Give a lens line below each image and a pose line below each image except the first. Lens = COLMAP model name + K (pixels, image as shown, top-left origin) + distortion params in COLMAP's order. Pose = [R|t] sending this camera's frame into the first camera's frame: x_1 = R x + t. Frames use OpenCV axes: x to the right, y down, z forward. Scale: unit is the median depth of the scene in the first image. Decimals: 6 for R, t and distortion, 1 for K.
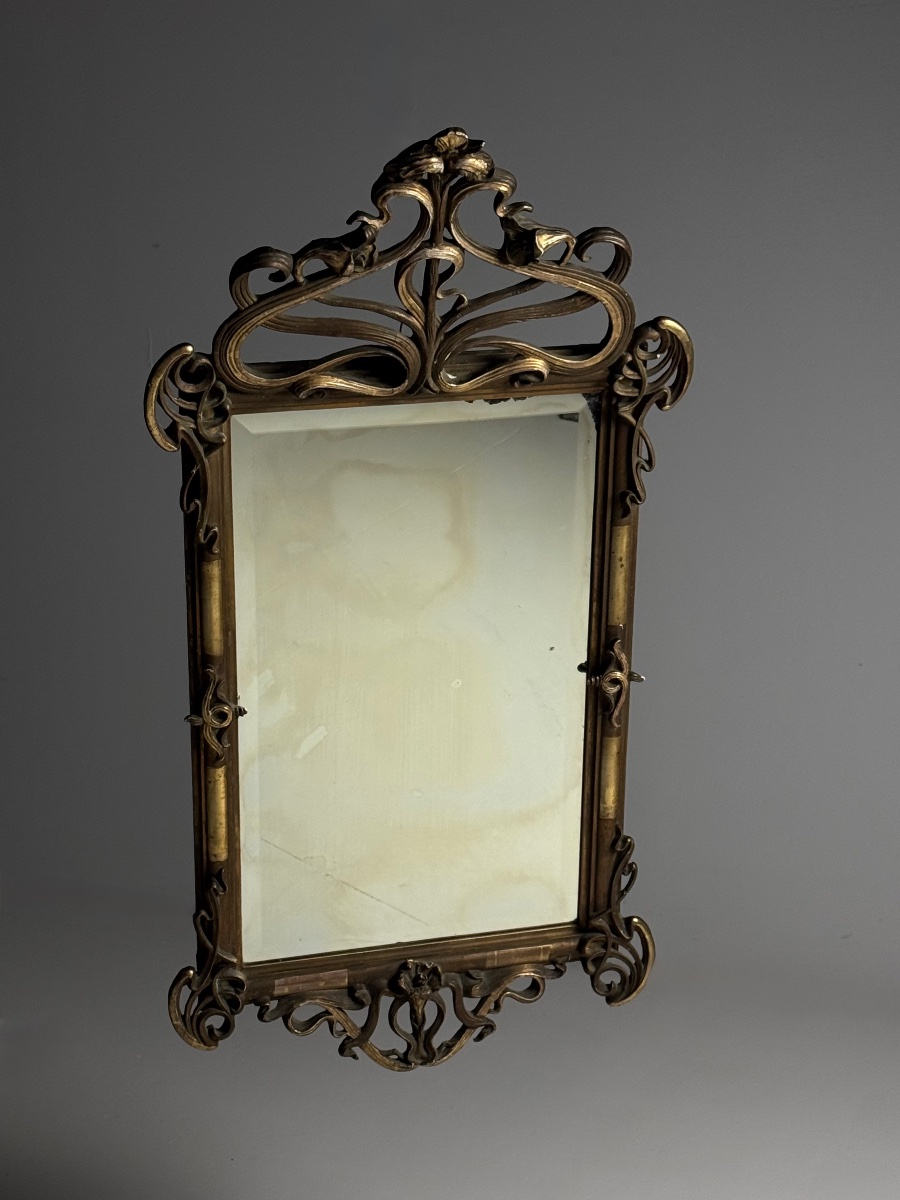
lens RADIAL K [[2255.1, 0, 445.9], [0, 2255.1, 604.7], [0, 0, 1]] dist [0.136266, 0.000000]
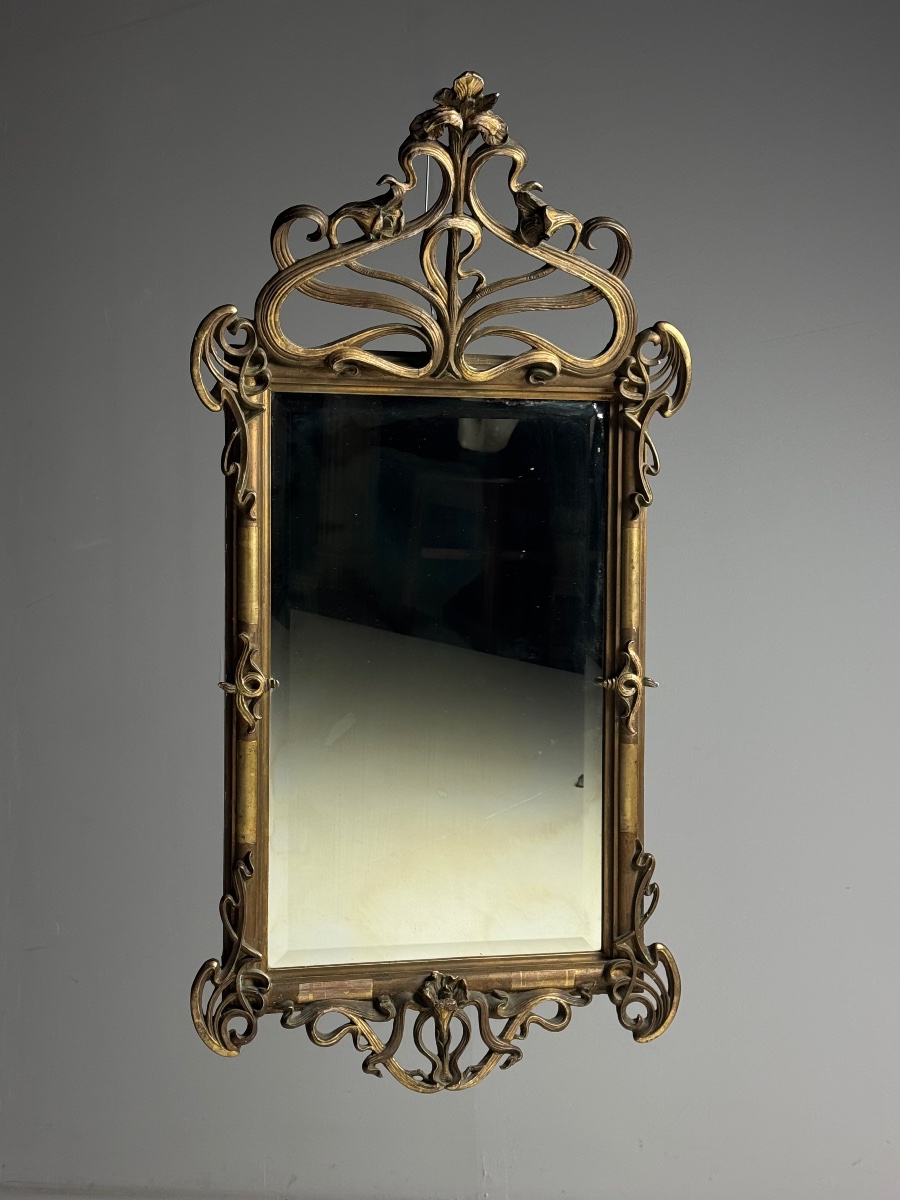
lens RADIAL K [[1719.1, 0, 449.1], [0, 1719.1, 604.6], [0, 0, 1]] dist [0.139232, 0.000000]
pose [[0.999762, -0.006130, -0.020922, 0.007696], [-0.001578, 0.936788, -0.349895, 0.291019], [0.021744, 0.349845, 0.936555, 0.241582]]
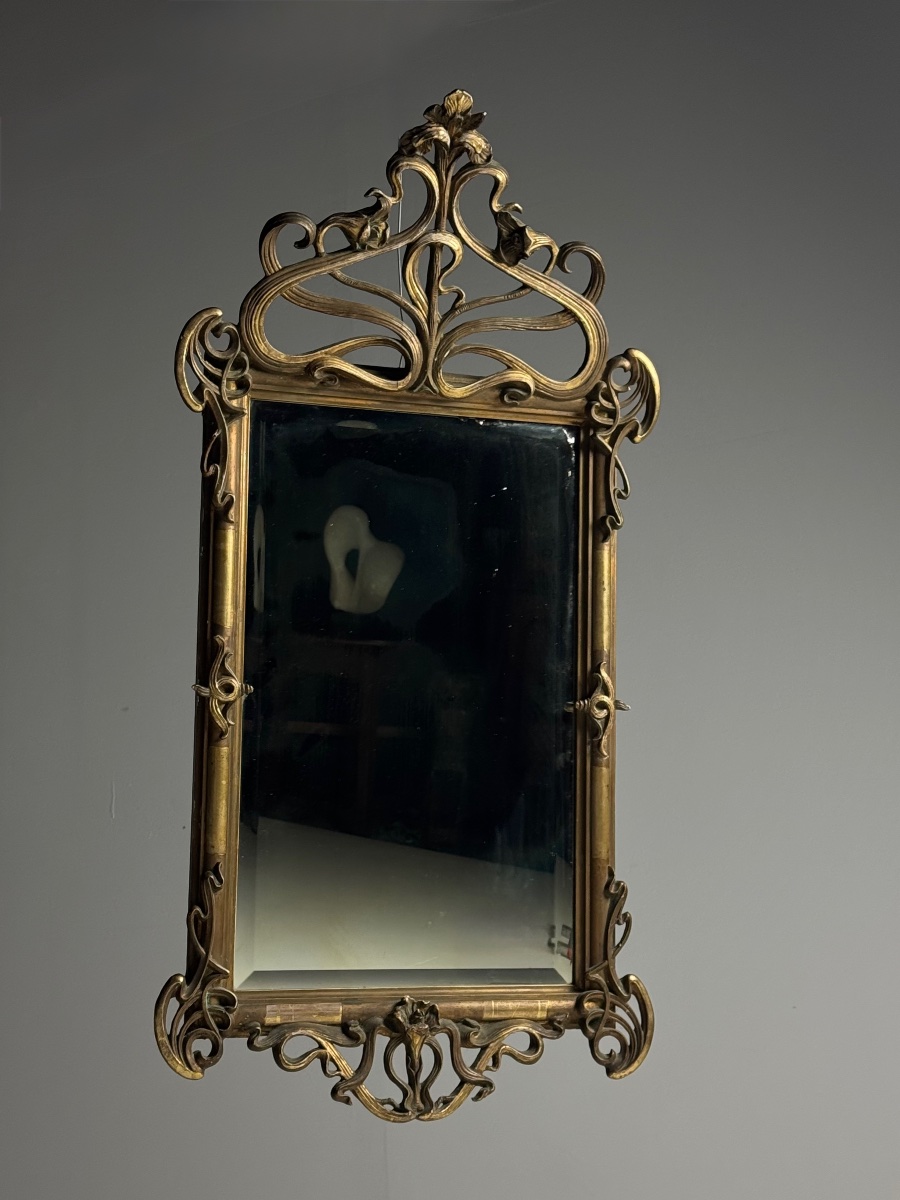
lens RADIAL K [[1938.1, 0, 453.6], [0, 1938.1, 601.6], [0, 0, 1]] dist [0.137460, 0.000000]
pose [[0.997315, 0.008771, 0.072709, -0.061406], [0.027110, 0.878067, -0.477769, 0.433603], [-0.068034, 0.478457, 0.875471, 0.204905]]
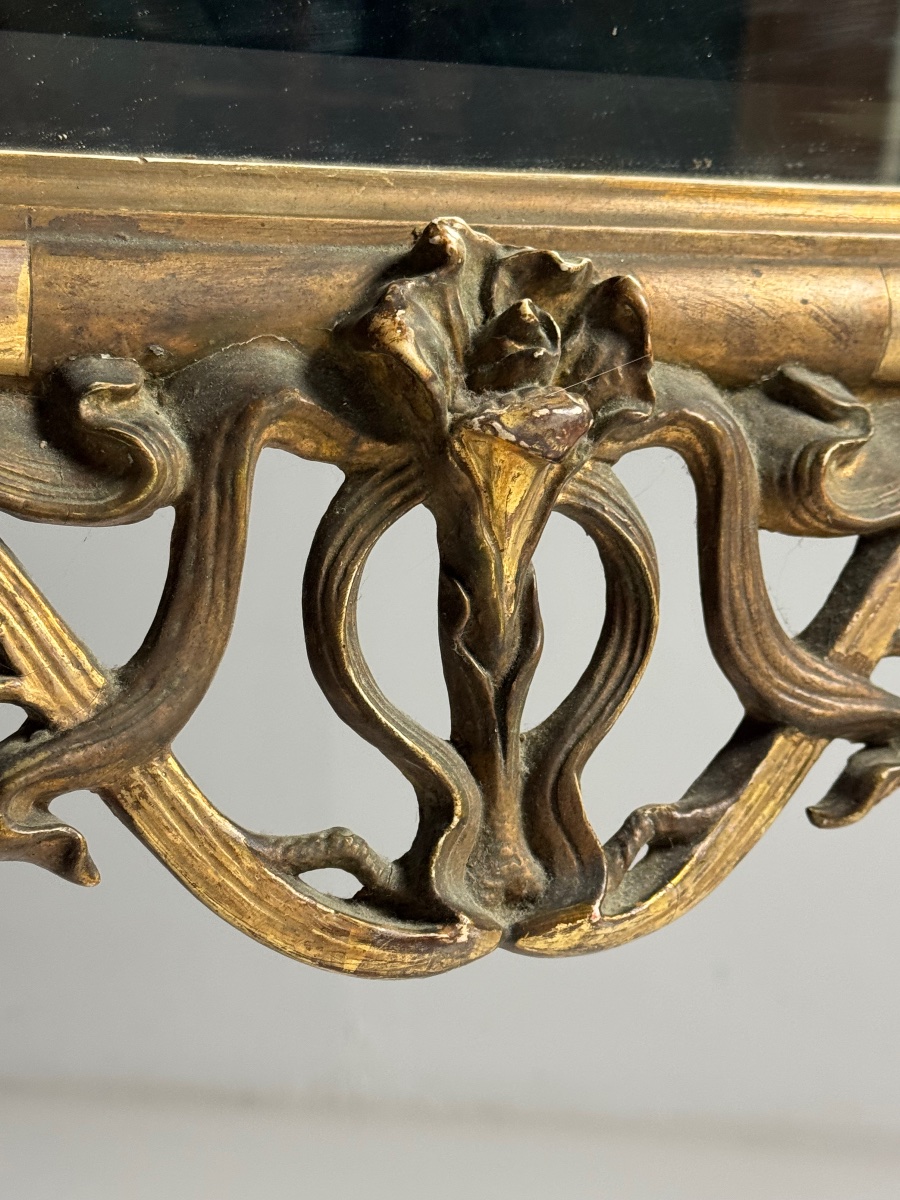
lens RADIAL K [[2207.3, 0, 454.3], [0, 2207.3, 600.3], [0, 0, 1]] dist [0.107365, 0.000000]
pose [[0.994660, 0.008373, 0.102866, -0.032765], [0.011070, 0.982298, -0.186997, 0.224528], [-0.102611, 0.187137, 0.976960, 0.915443]]
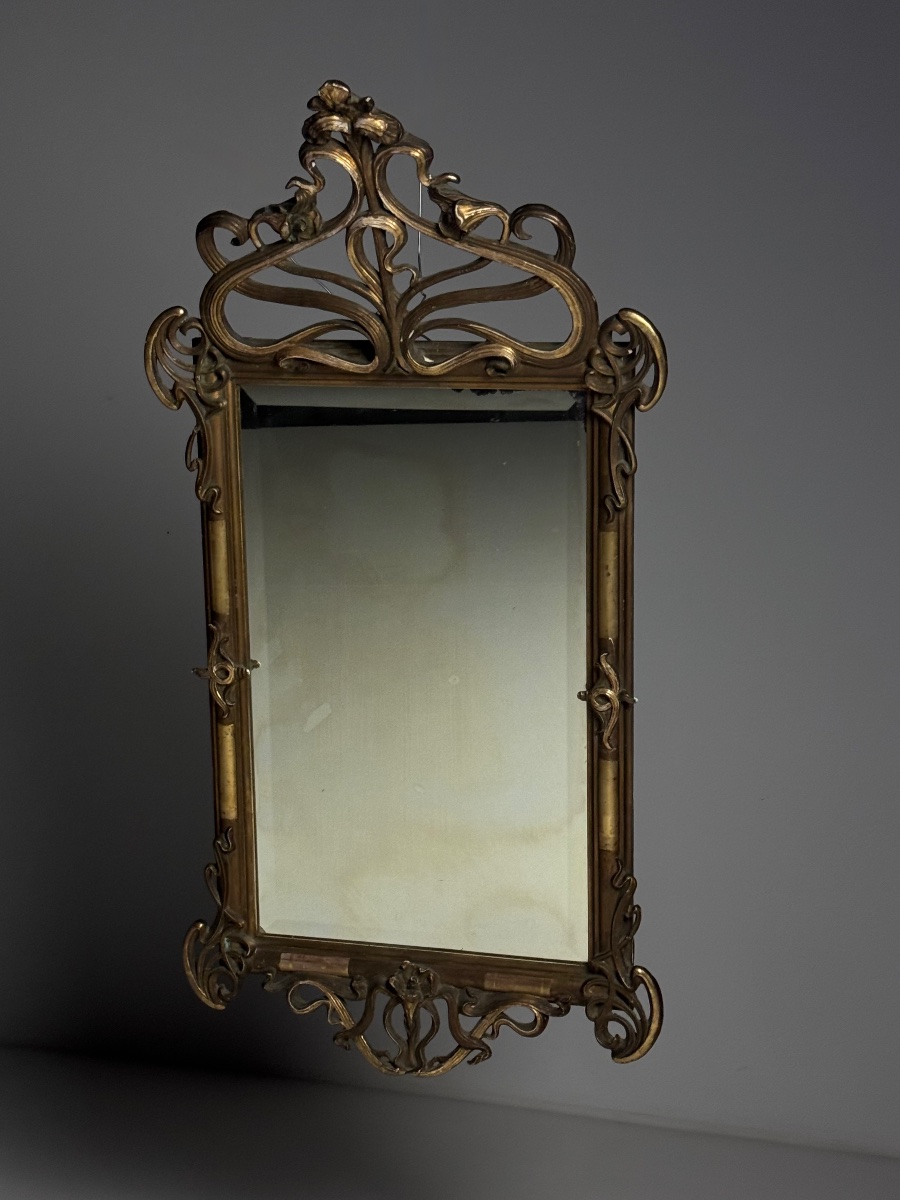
lens RADIAL K [[2051.9, 0, 430.5], [0, 2051.9, 610.3], [0, 0, 1]] dist [0.149075, 0.000000]
pose [[0.857717, 0.084683, -0.507099, 0.473802], [-0.166859, 0.978801, -0.118772, 0.119000], [0.486291, 0.186487, 0.853665, 0.207244]]
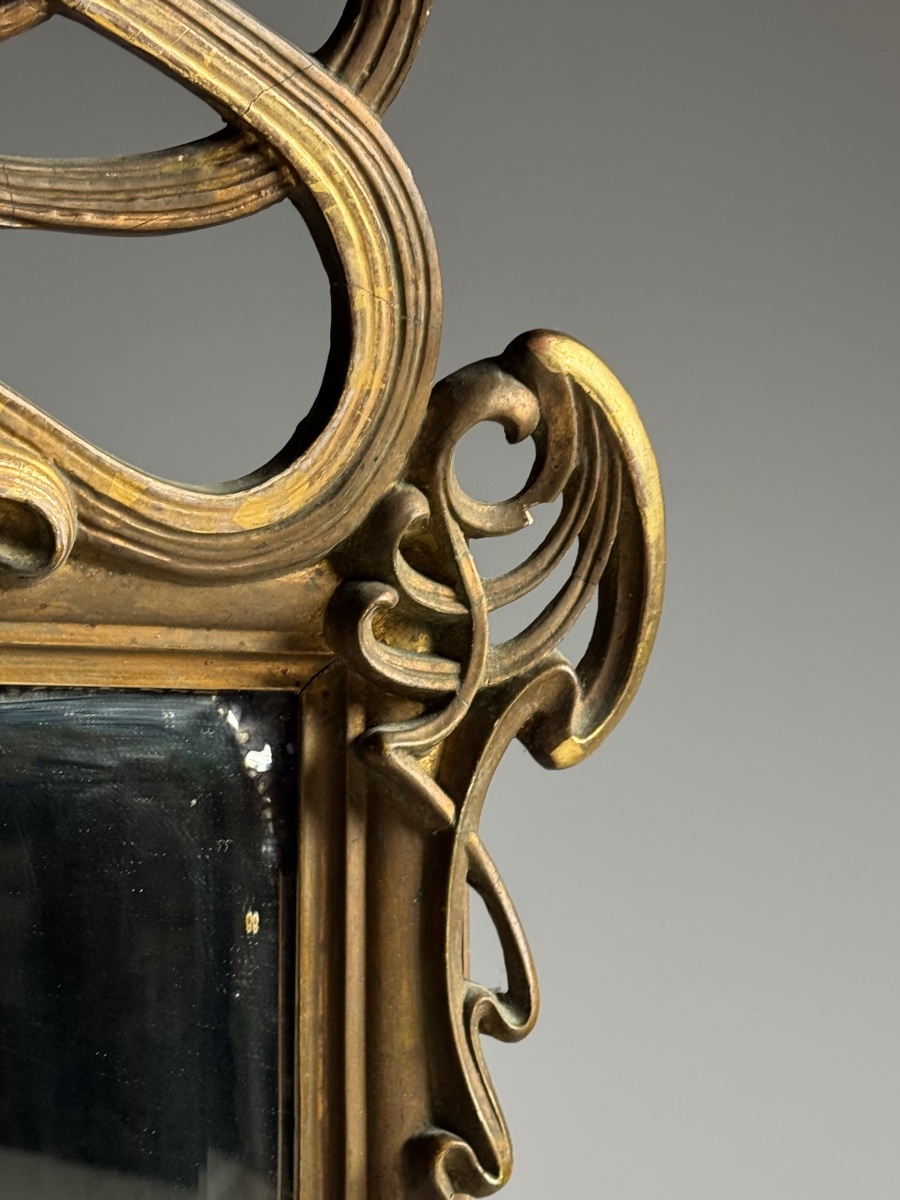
lens RADIAL K [[2207.3, 0, 441.5], [0, 2207.3, 594.0], [0, 0, 1]] dist [0.107365, 0.000000]
pose [[0.969293, 0.002650, 0.245895, 0.026358], [0.114240, 0.880637, -0.459814, 0.004386], [-0.217763, 0.473785, 0.853292, 0.787477]]
